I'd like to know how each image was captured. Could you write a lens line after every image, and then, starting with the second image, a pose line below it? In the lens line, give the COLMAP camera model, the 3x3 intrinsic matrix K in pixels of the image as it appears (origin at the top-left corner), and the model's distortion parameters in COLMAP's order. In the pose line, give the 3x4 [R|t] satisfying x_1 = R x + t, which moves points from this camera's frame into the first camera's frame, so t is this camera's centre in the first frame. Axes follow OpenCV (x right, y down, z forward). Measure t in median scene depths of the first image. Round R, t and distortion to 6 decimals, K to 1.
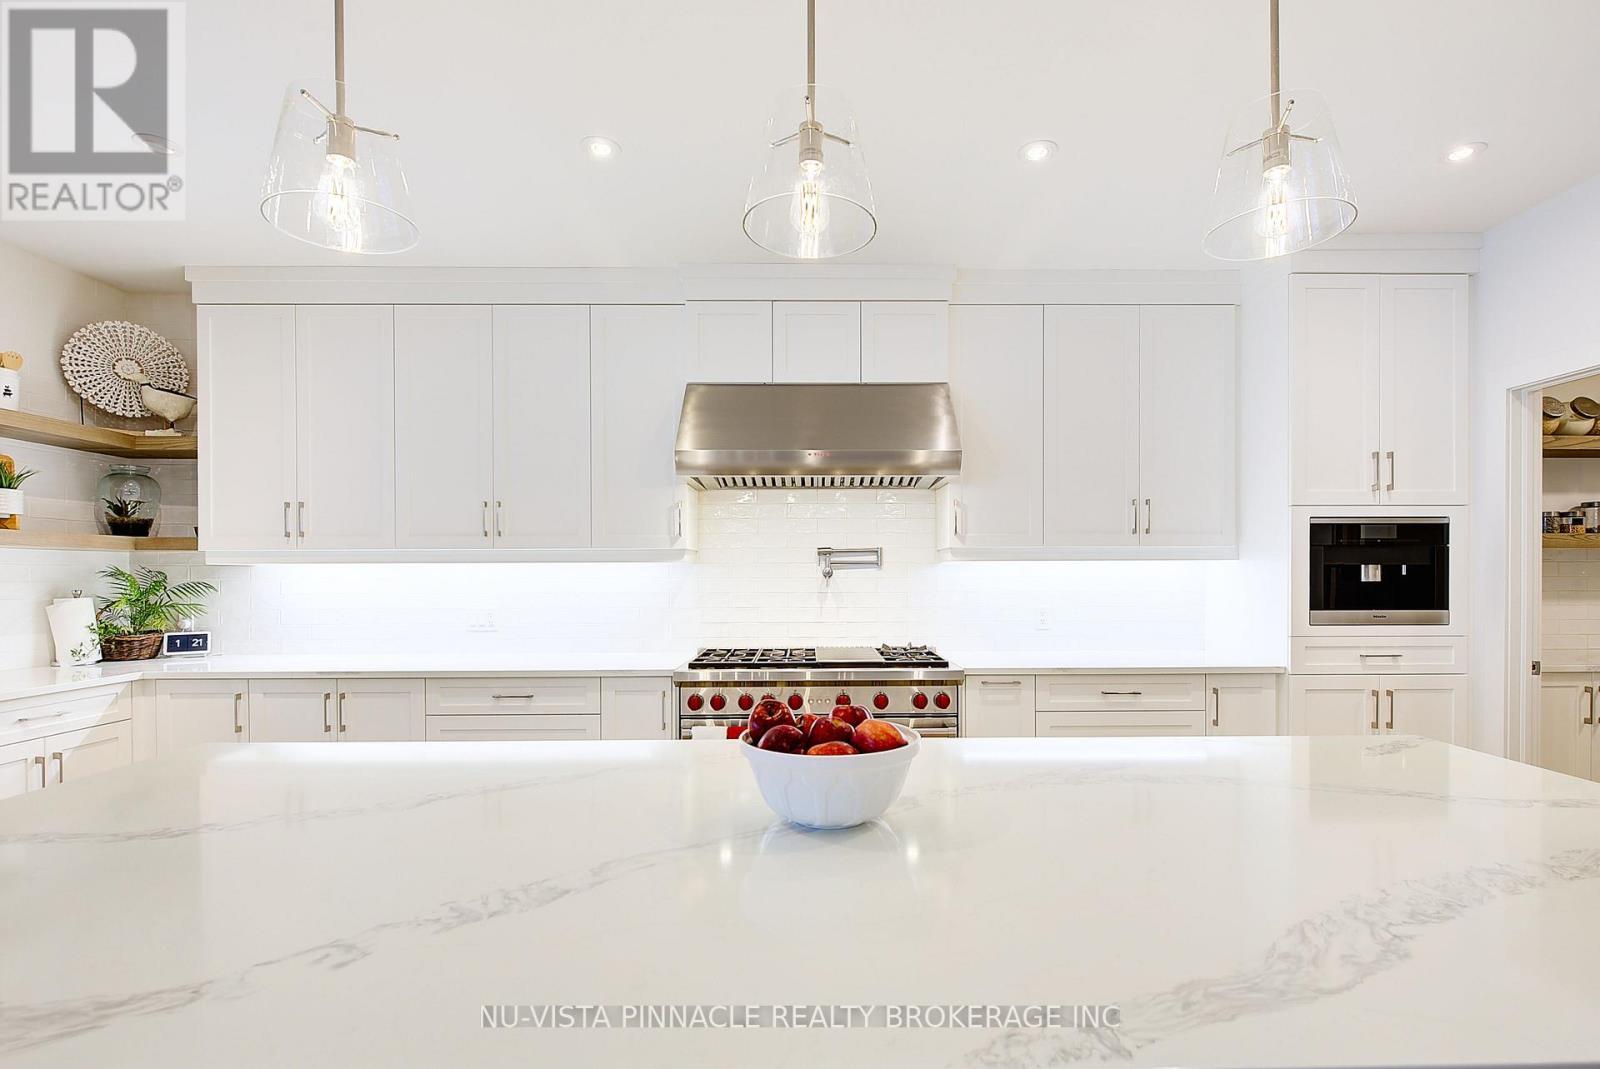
lens RADIAL K [[759.4, 0, 824.6], [0, 759.4, 571.7], [0, 0, 1]] dist [0.000694, -0.000046]
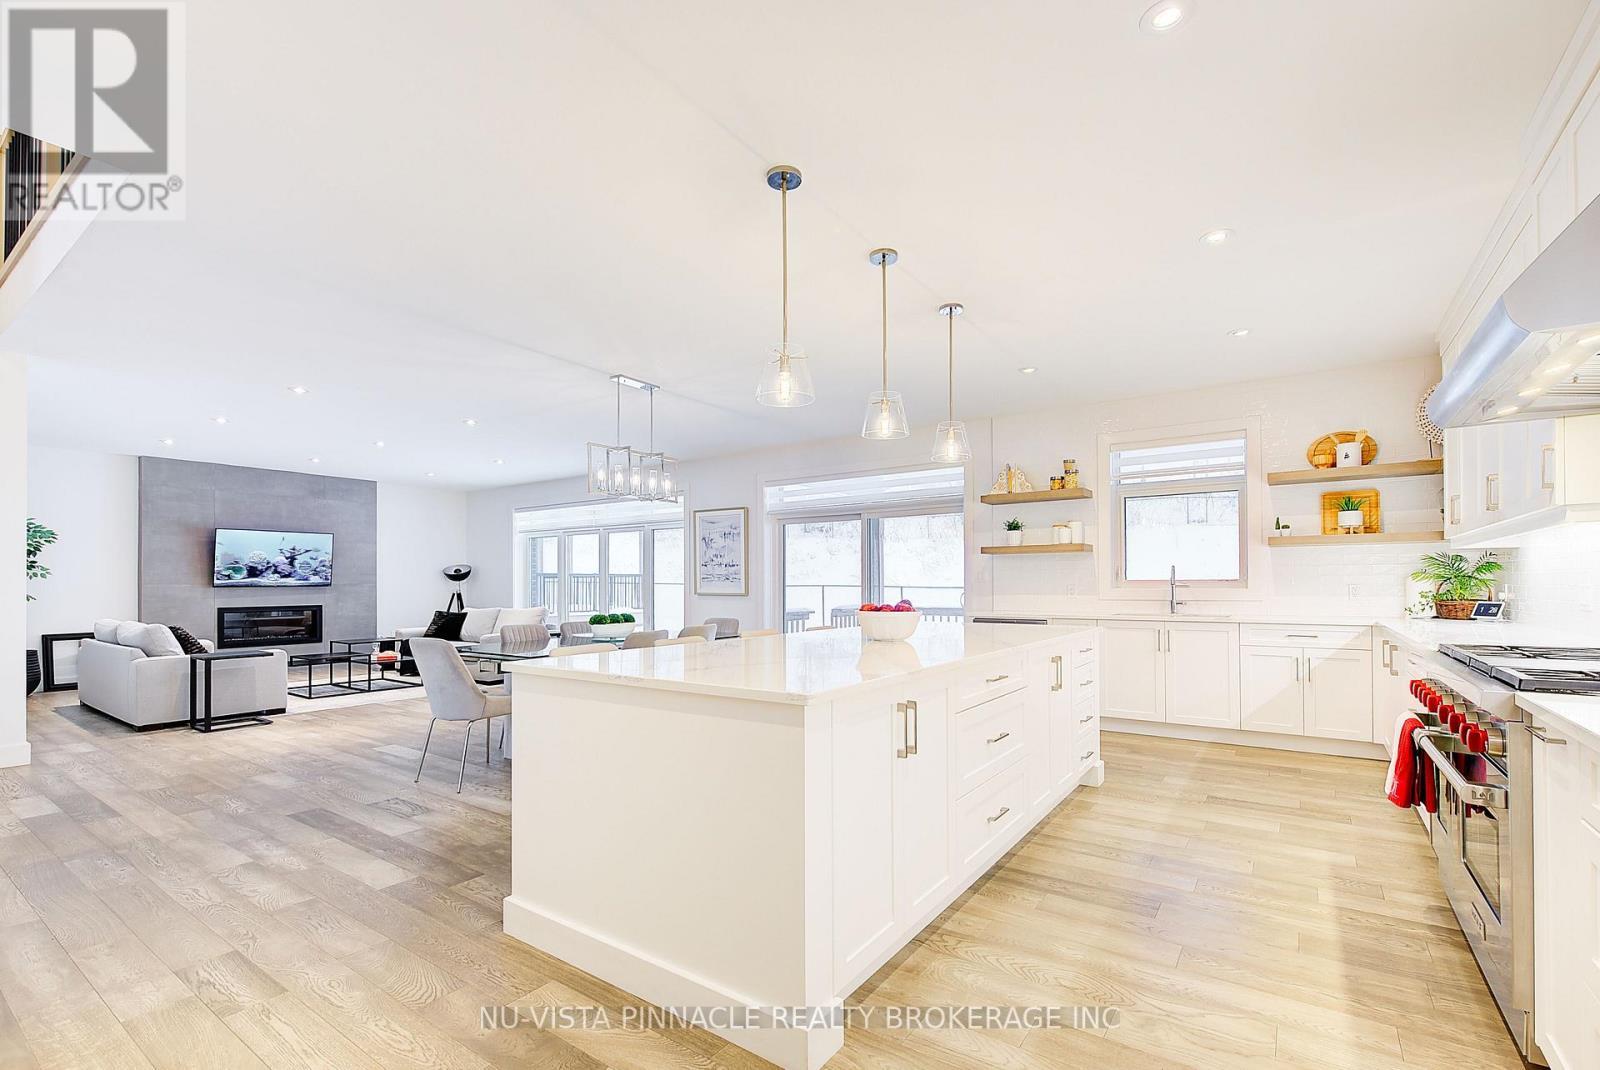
lens RADIAL K [[684.0, 0, 824.3], [0, 684.0, 578.5], [0, 0, 1]] dist [0.002351, -0.003876]
pose [[-0.585694, -0.000995, -0.810532, 0.803741], [0.008459, 0.999937, -0.007340, 0.042487], [0.810488, -0.011156, -0.585648, 0.825264]]
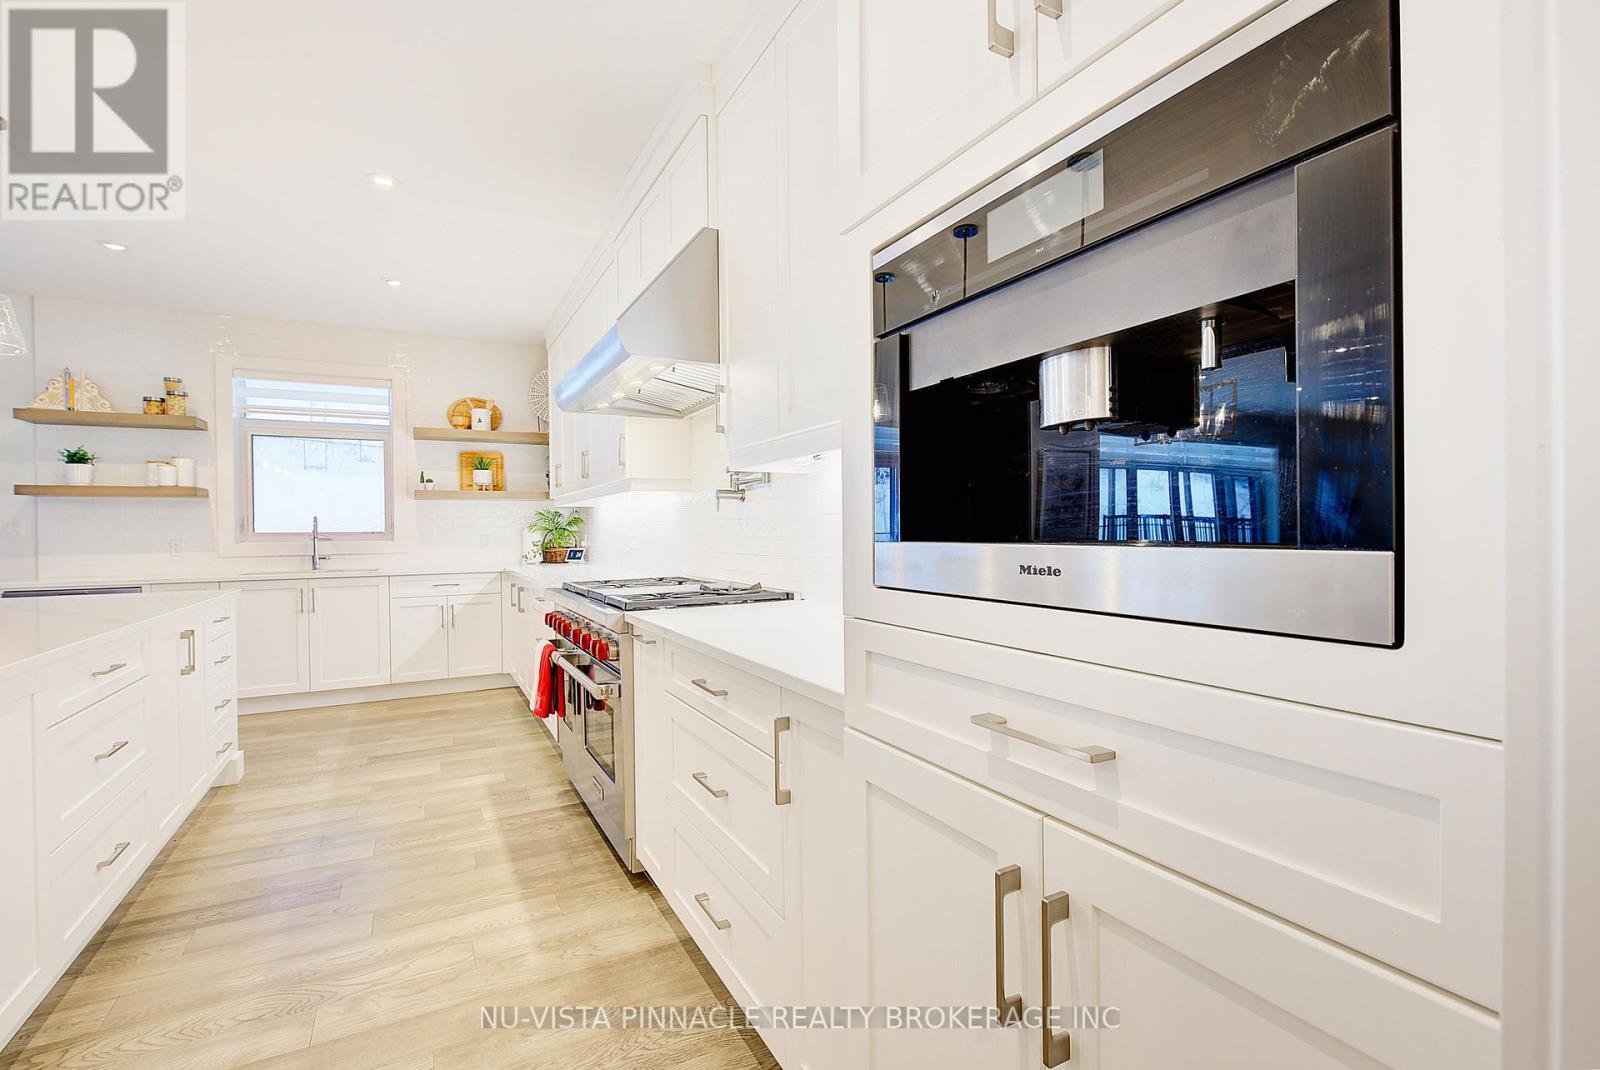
lens RADIAL K [[732.0, 0, 775.3], [0, 732.0, 536.9], [0, 0, 1]] dist [-0.001350, -0.000845]
pose [[0.425806, 0.006658, -0.904790, 0.836845], [0.012788, 0.999829, 0.013376, 0.041846], [0.904724, -0.017266, 0.425648, 0.770997]]
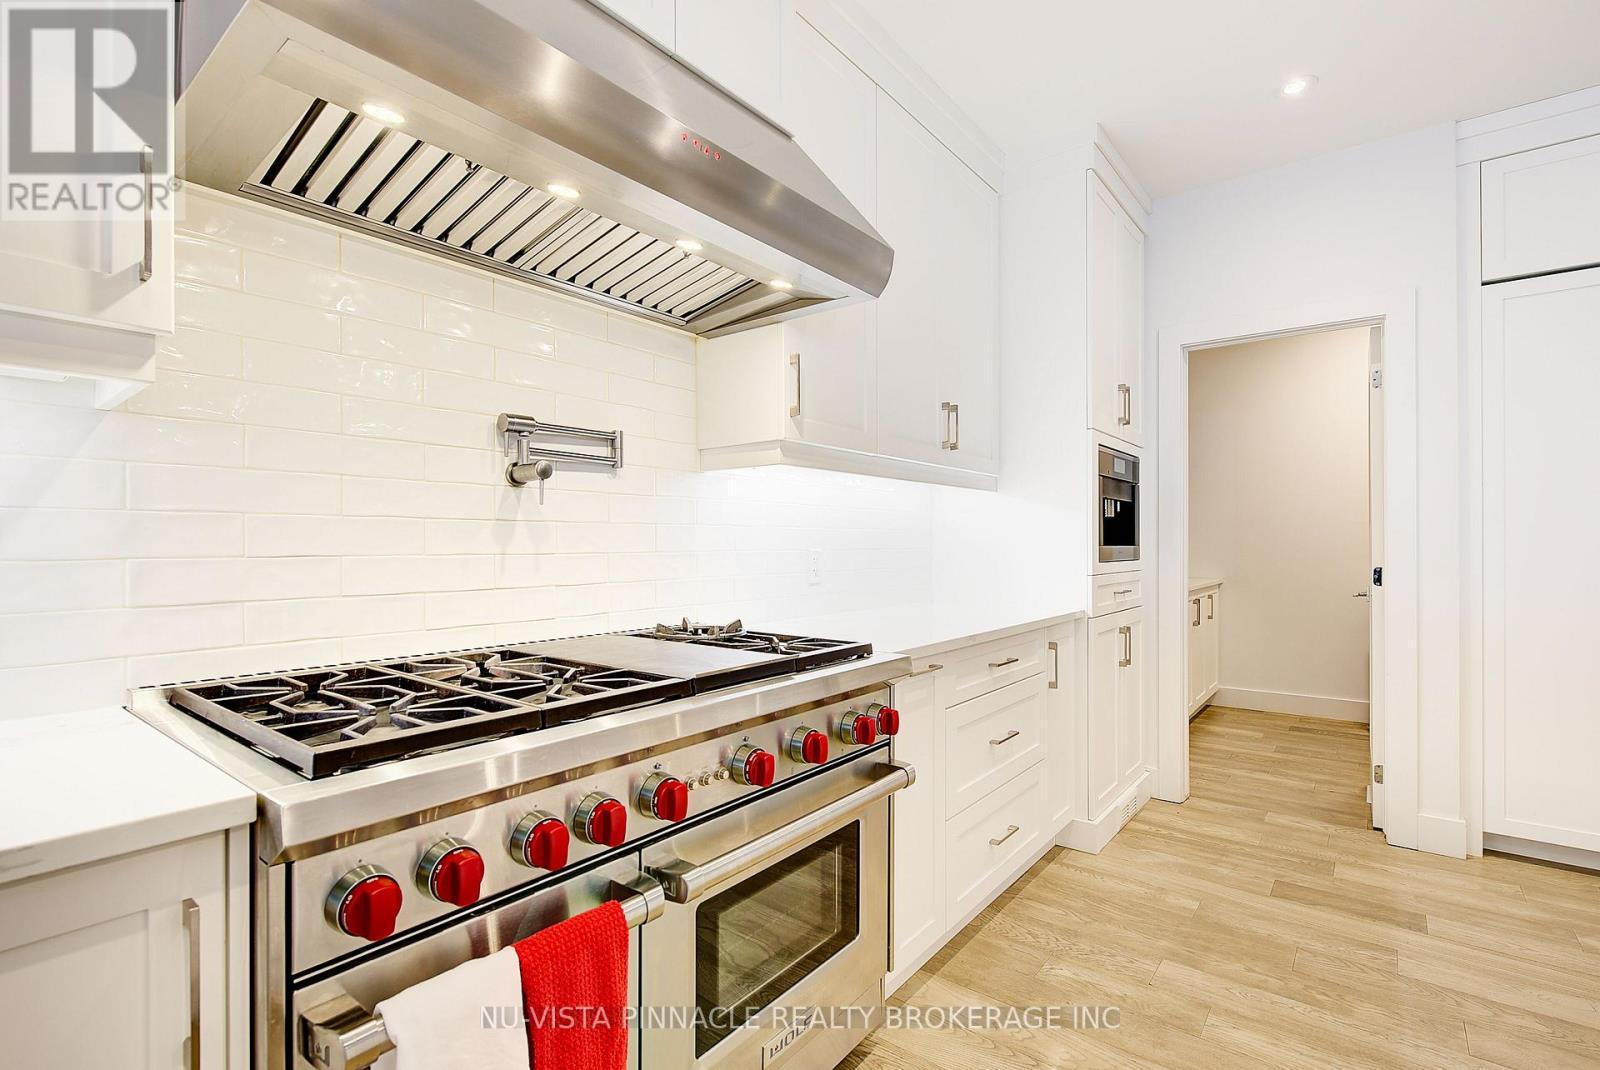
lens RADIAL K [[749.3, 0, 827.3], [0, 749.3, 544.6], [0, 0, 1]] dist [0.001639, 0.000228]
pose [[0.608027, 0.001910, 0.793914, -0.257684], [-0.007876, 0.999962, 0.003626, 0.043321], [-0.793877, -0.008458, 0.608019, 0.662018]]
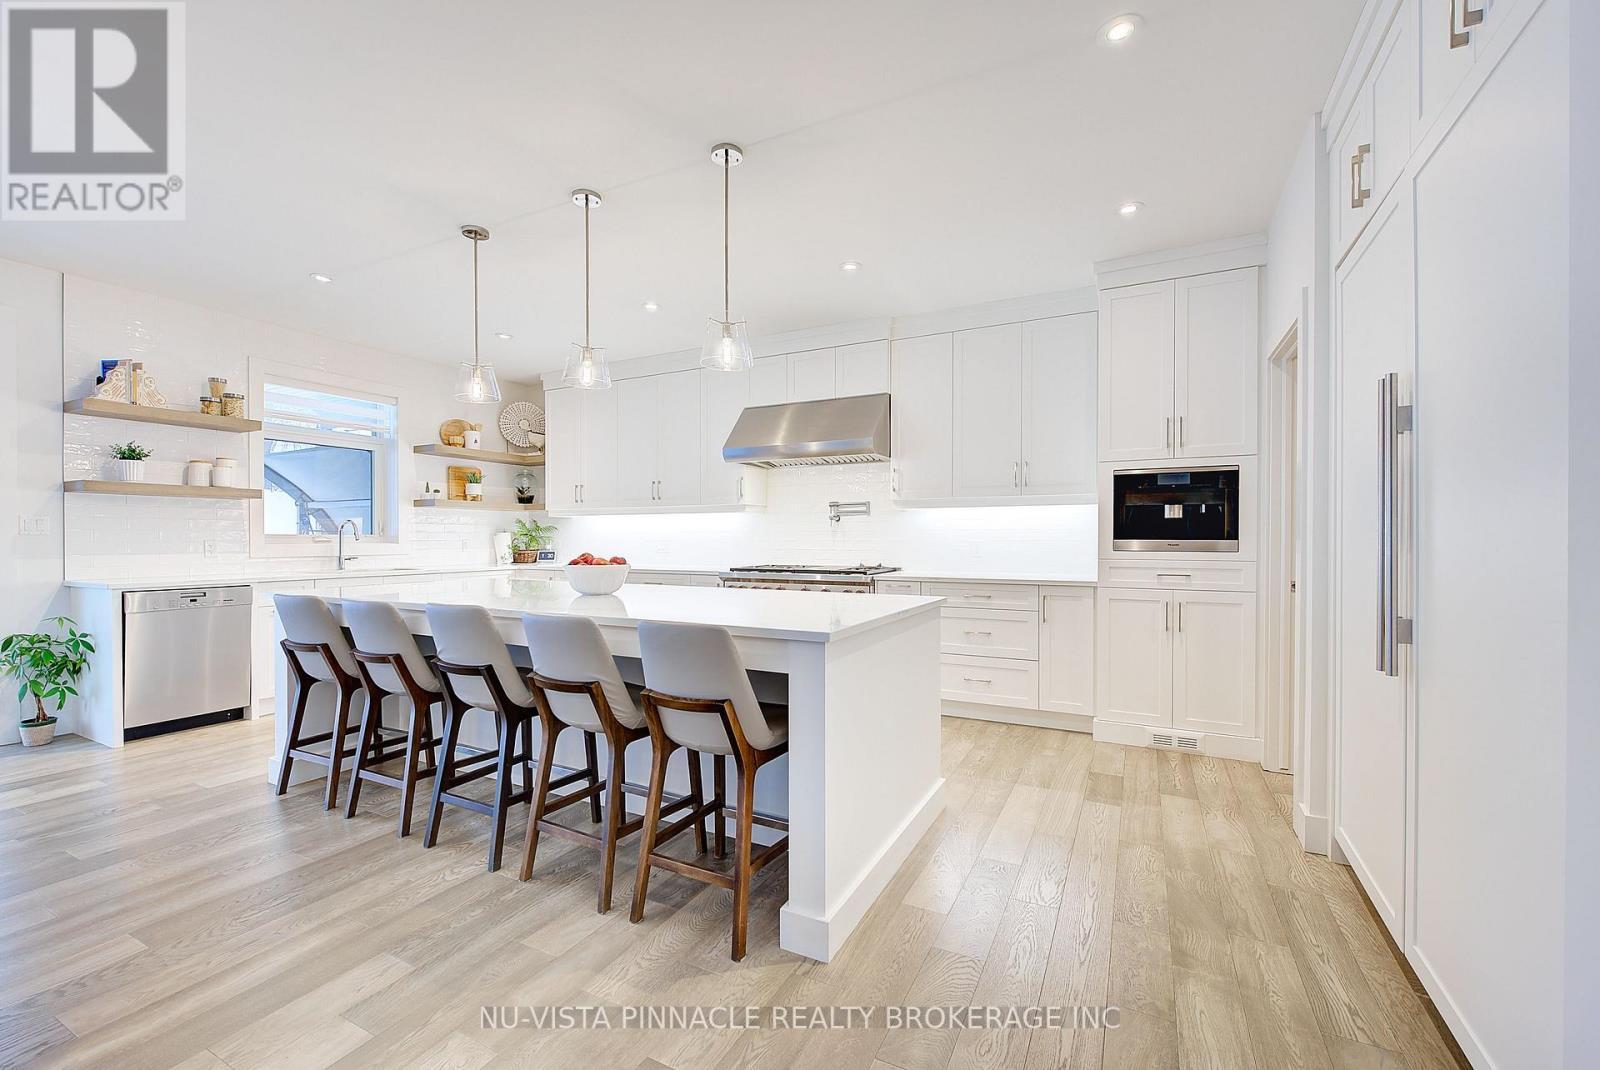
lens RADIAL K [[680.7, 0, 800.0], [0, 680.7, 535.0], [0, 0, 1]] dist [0.001797, 0.000037]
pose [[0.878523, 0.000586, -0.477700, 0.675255], [-0.000456, 1.000000, 0.000389, 0.039427], [0.477701, -0.000124, 0.878523, -0.298570]]
